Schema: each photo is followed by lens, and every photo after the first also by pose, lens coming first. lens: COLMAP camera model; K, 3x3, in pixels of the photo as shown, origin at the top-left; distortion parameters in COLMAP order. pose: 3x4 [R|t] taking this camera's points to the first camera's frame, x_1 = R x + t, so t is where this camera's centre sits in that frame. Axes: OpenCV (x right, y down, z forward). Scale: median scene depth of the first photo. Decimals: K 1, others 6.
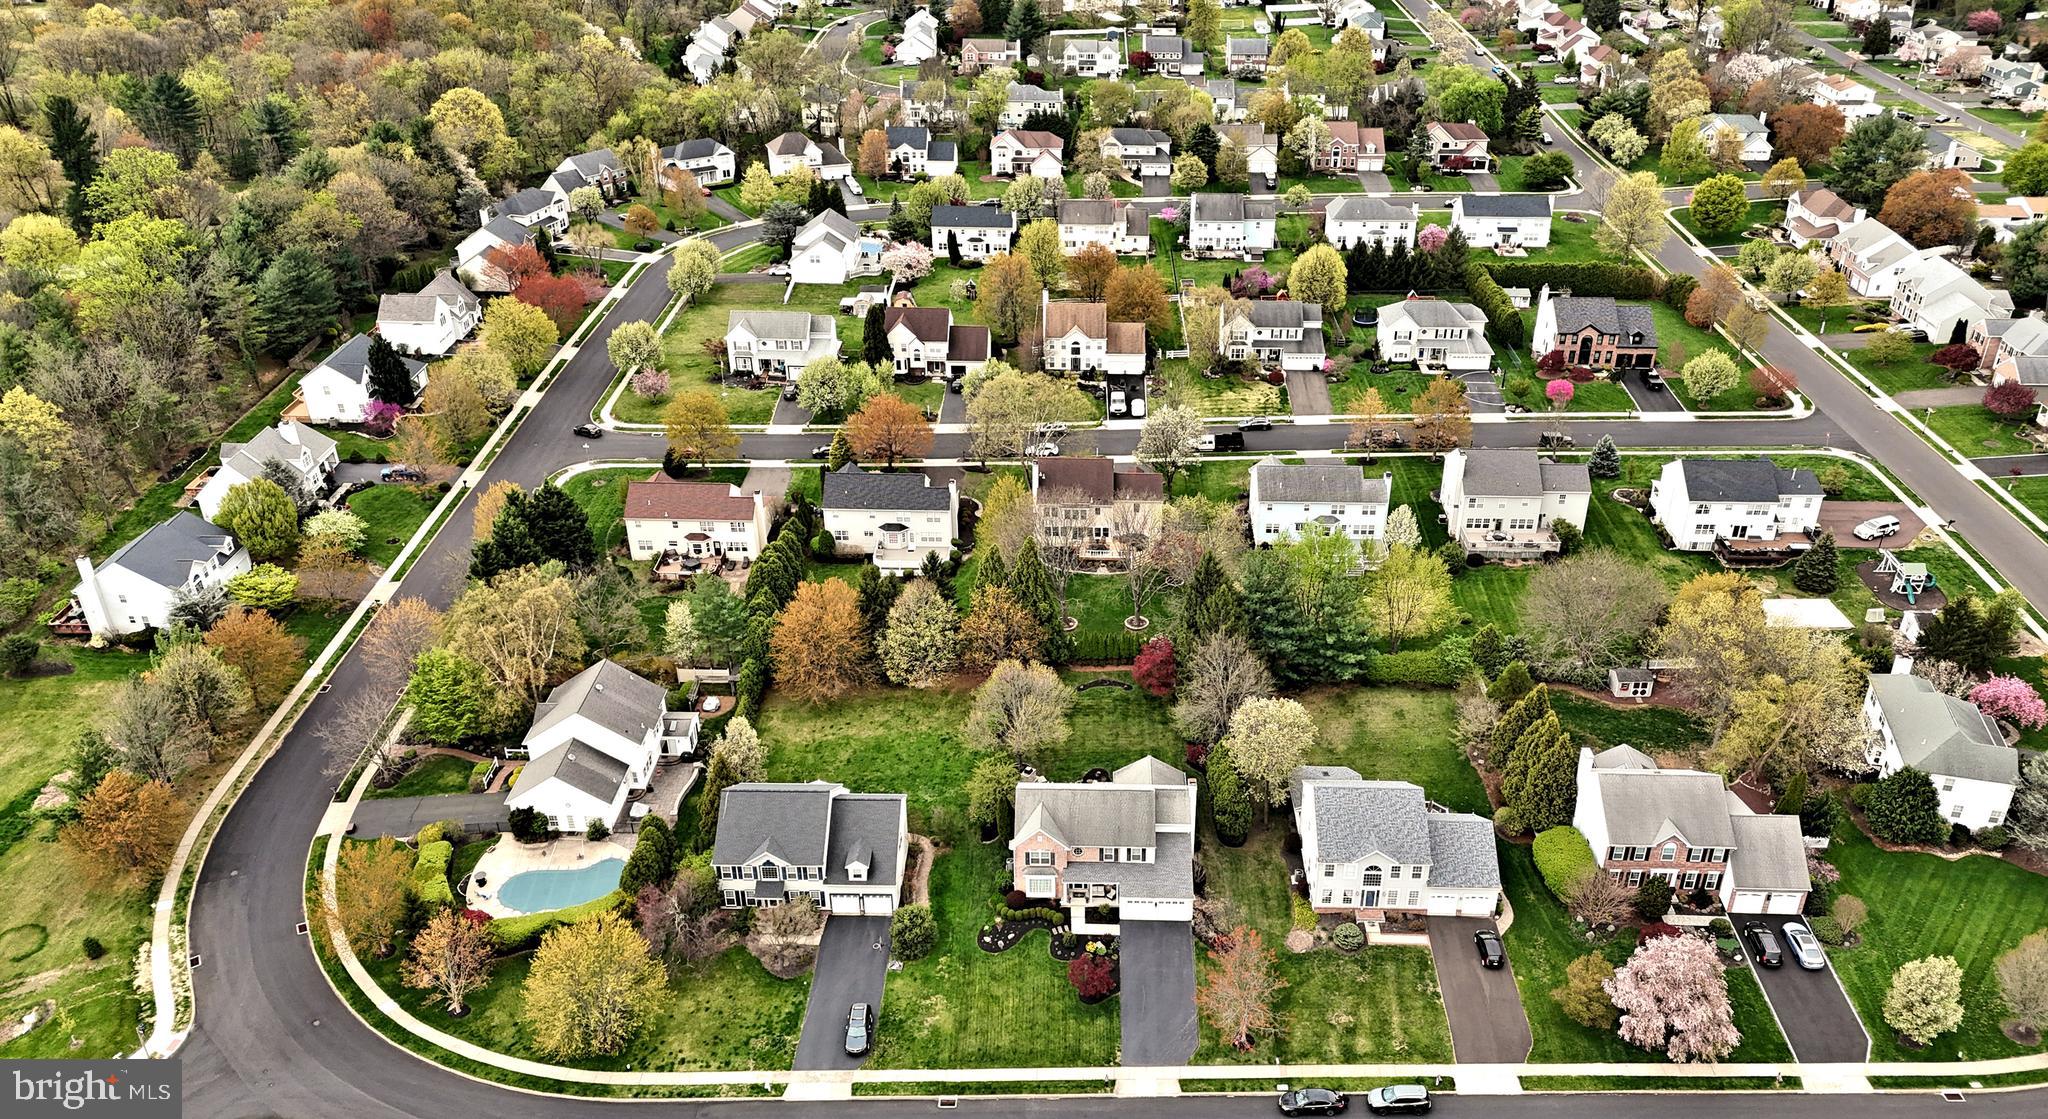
lens RADIAL K [[1535.7, 0, 1073.0], [0, 1535.7, 560.2], [0, 0, 1]] dist [0.077835, -0.059361]
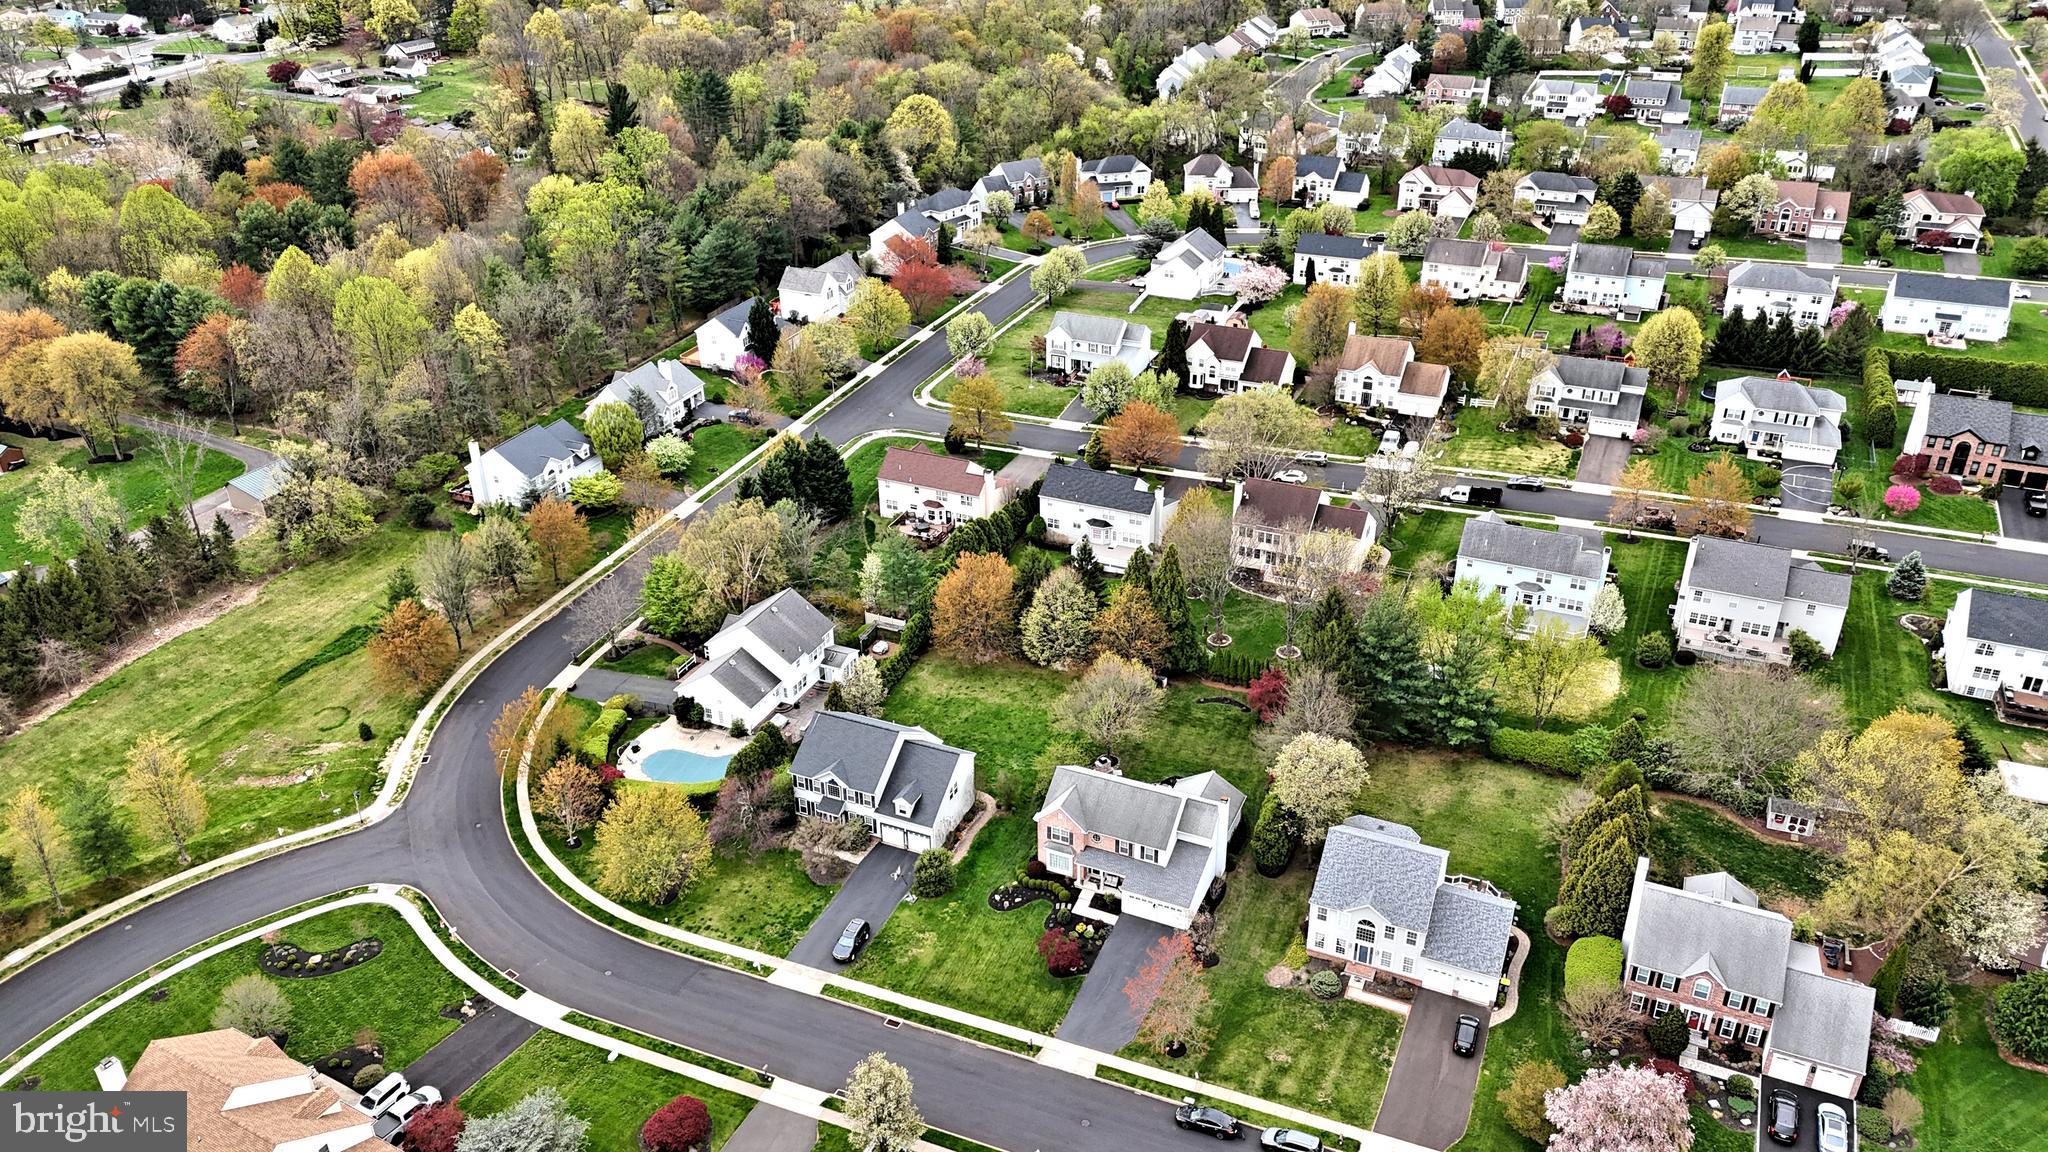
lens RADIAL K [[1517.0, 0, 1022.2], [0, 1517.0, 585.3], [0, 0, 1]] dist [0.102734, -0.098799]
pose [[0.918558, 0.172804, -0.355514, 0.293746], [-0.173563, 0.984365, 0.030027, -0.001918], [0.355144, 0.034122, 0.934188, 0.011649]]
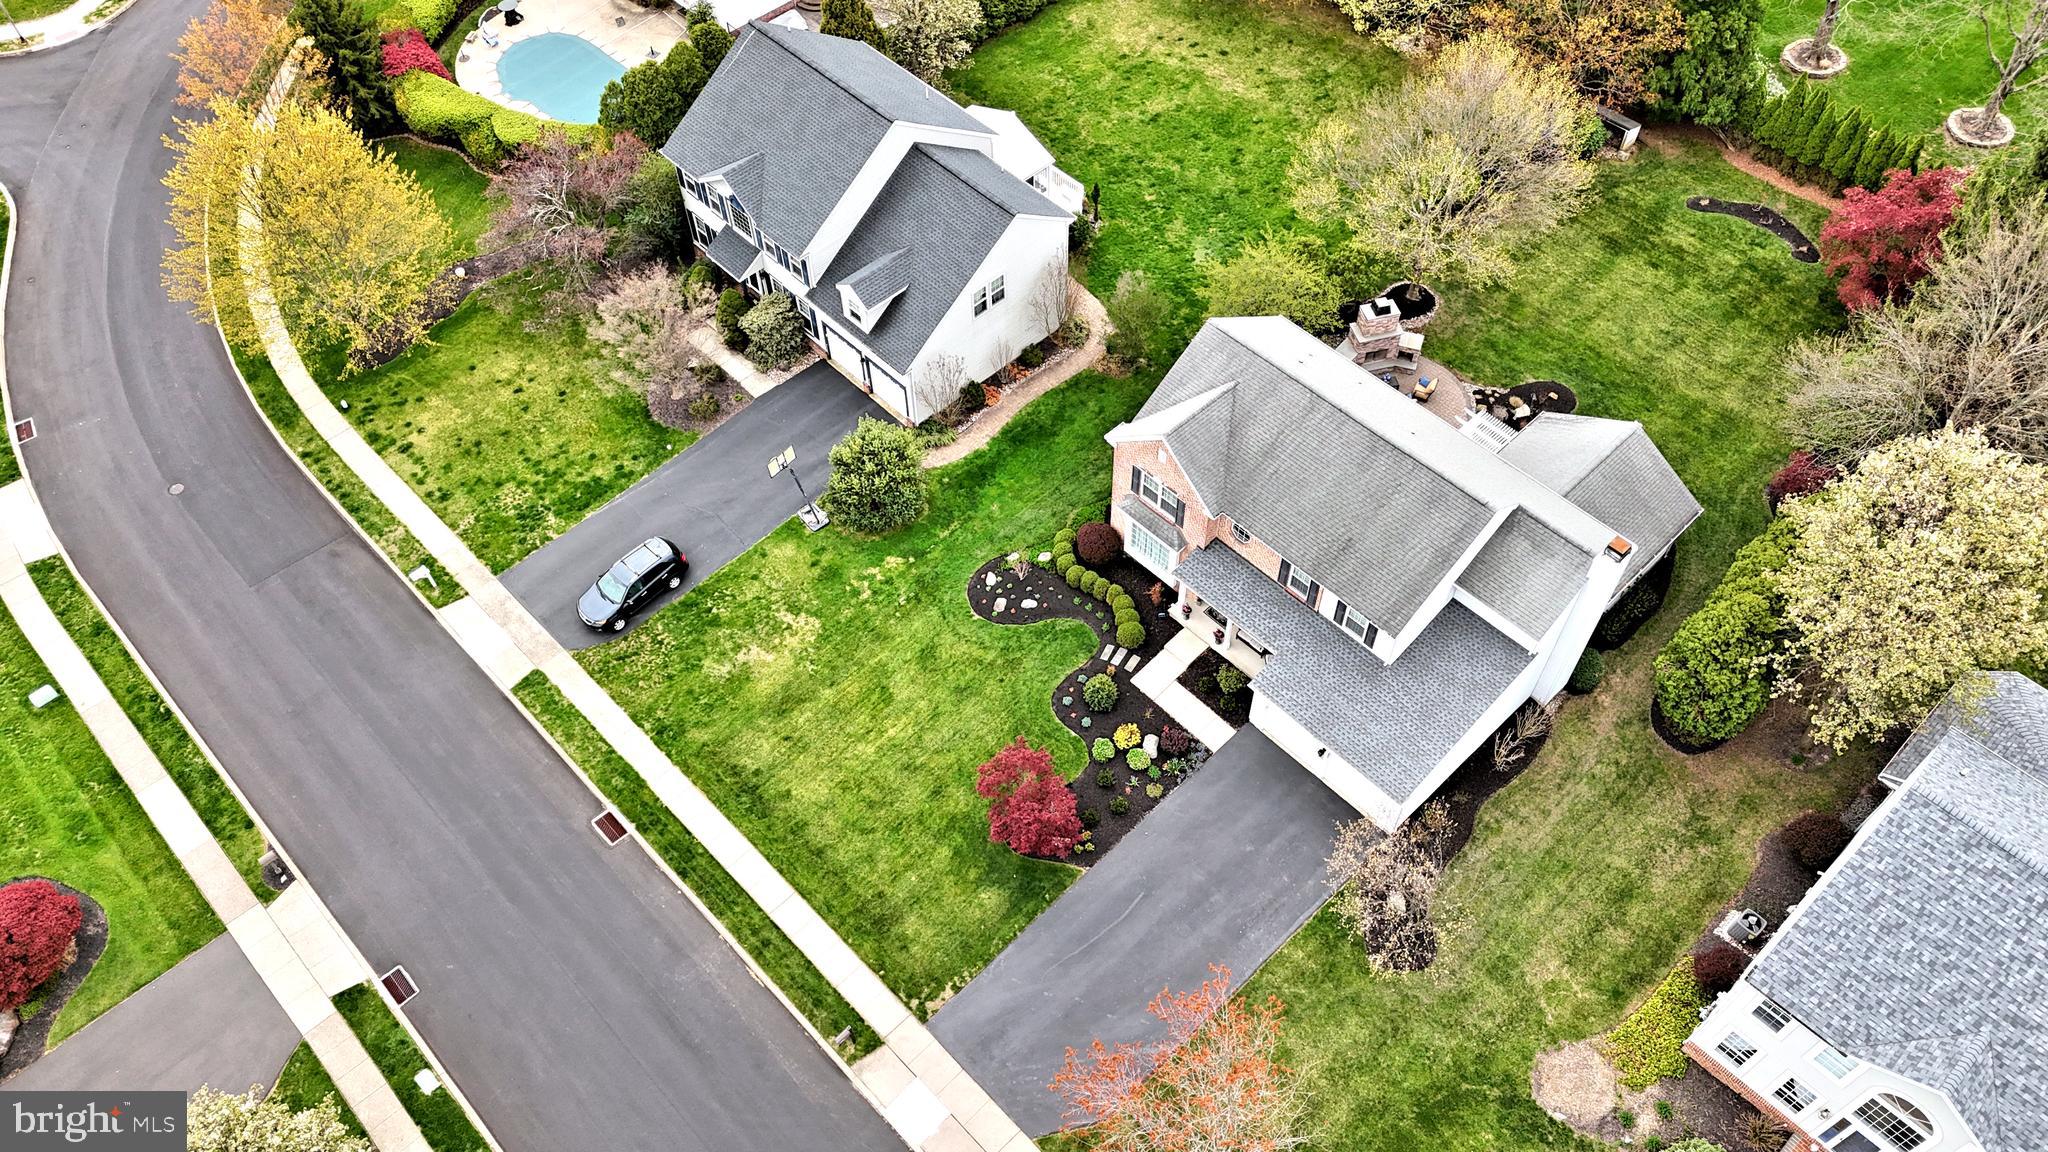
lens RADIAL K [[1496.3, 0, 1022.8], [0, 1496.3, 583.1], [0, 0, 1]] dist [0.122711, -0.148280]
pose [[0.697735, 0.565059, -0.440312, 0.143448], [-0.328765, 0.798688, 0.503994, 0.021131], [0.636458, -0.206895, 0.743045, 0.667795]]
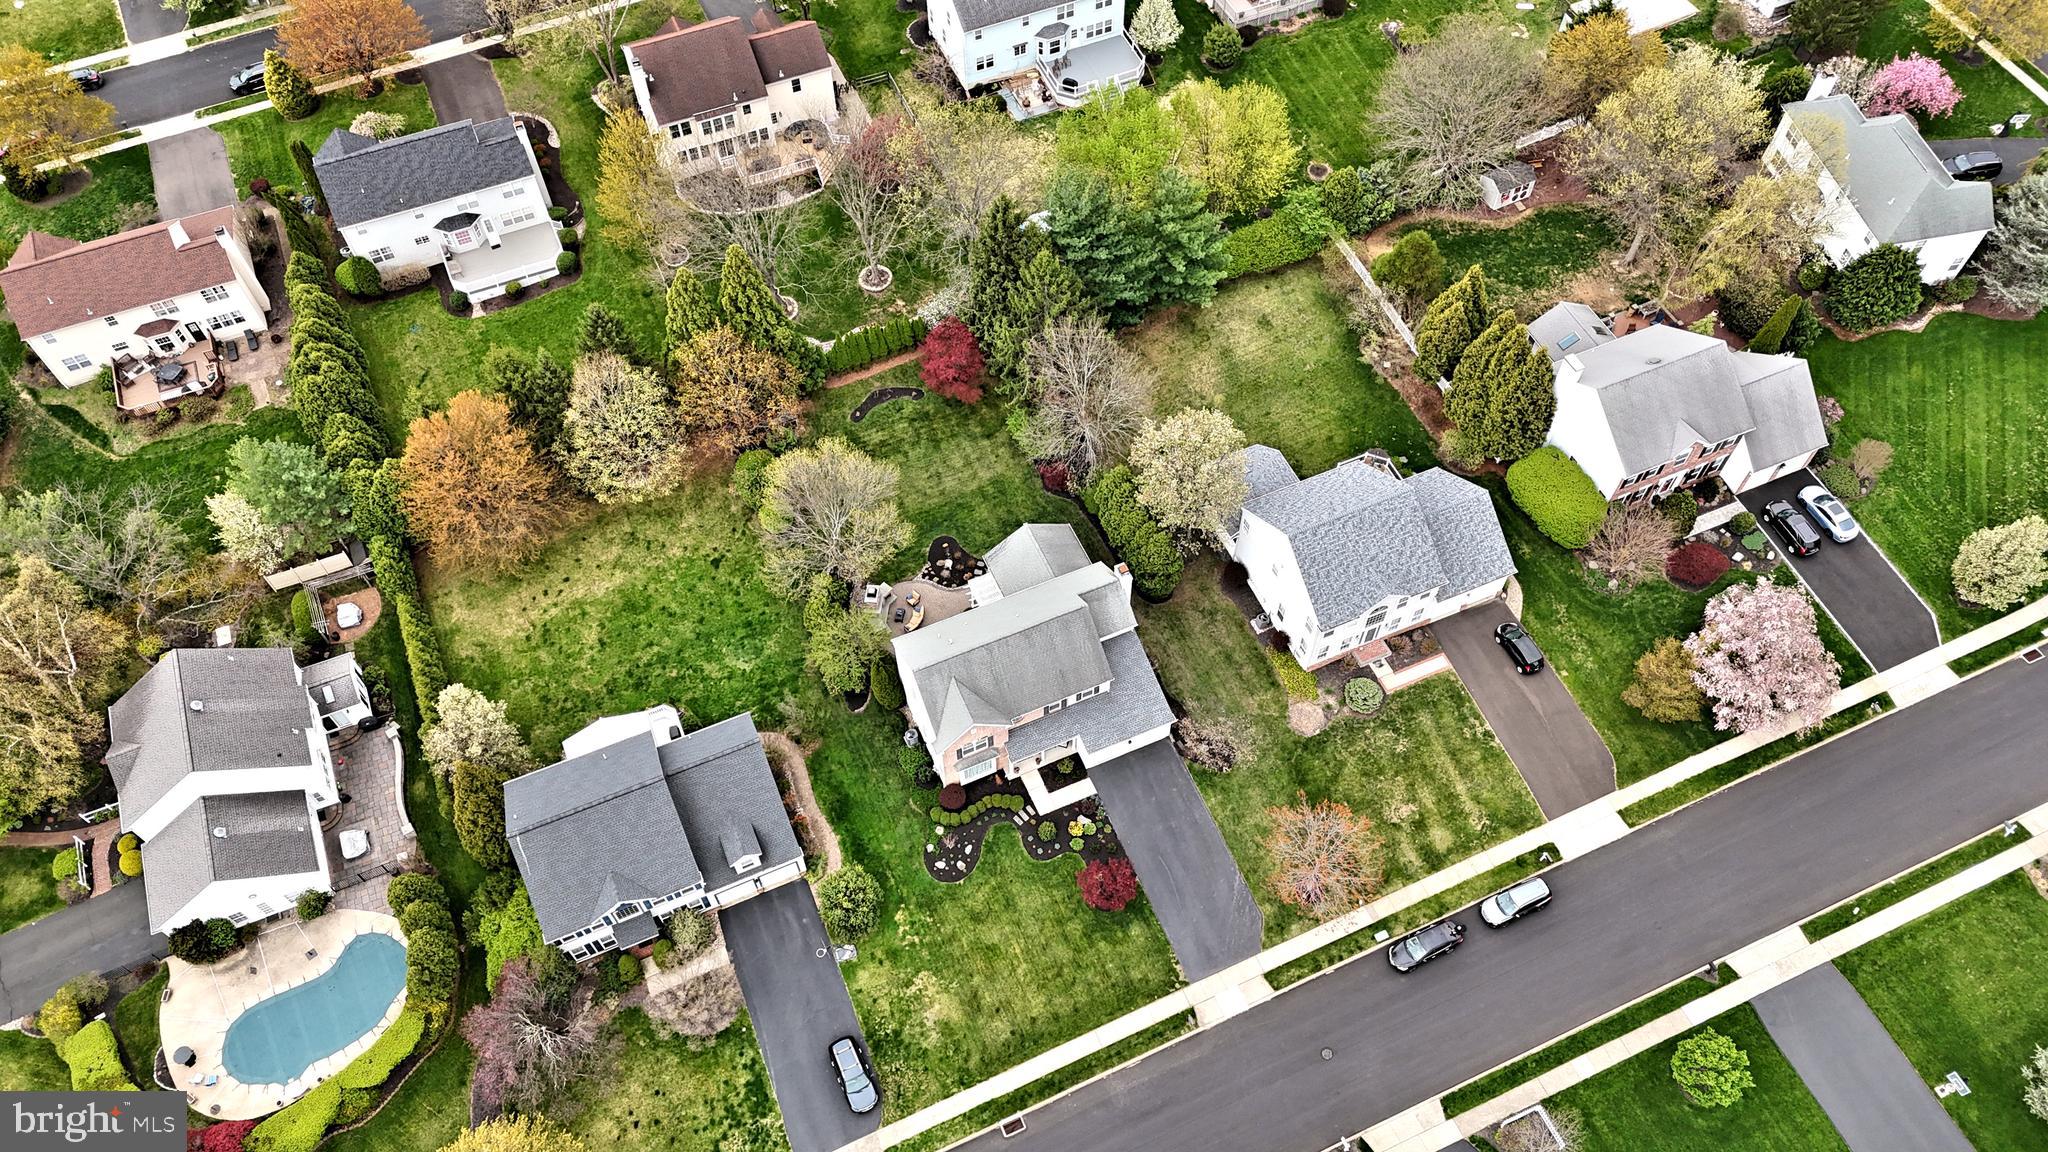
lens RADIAL K [[1510.3, 0, 1026.9], [0, 1510.3, 579.1], [0, 0, 1]] dist [0.080046, -0.069343]
pose [[0.910018, -0.356253, 0.212014, -0.122445], [0.215717, 0.843637, 0.491673, -0.224826], [-0.354023, -0.401697, 0.844575, 0.407680]]
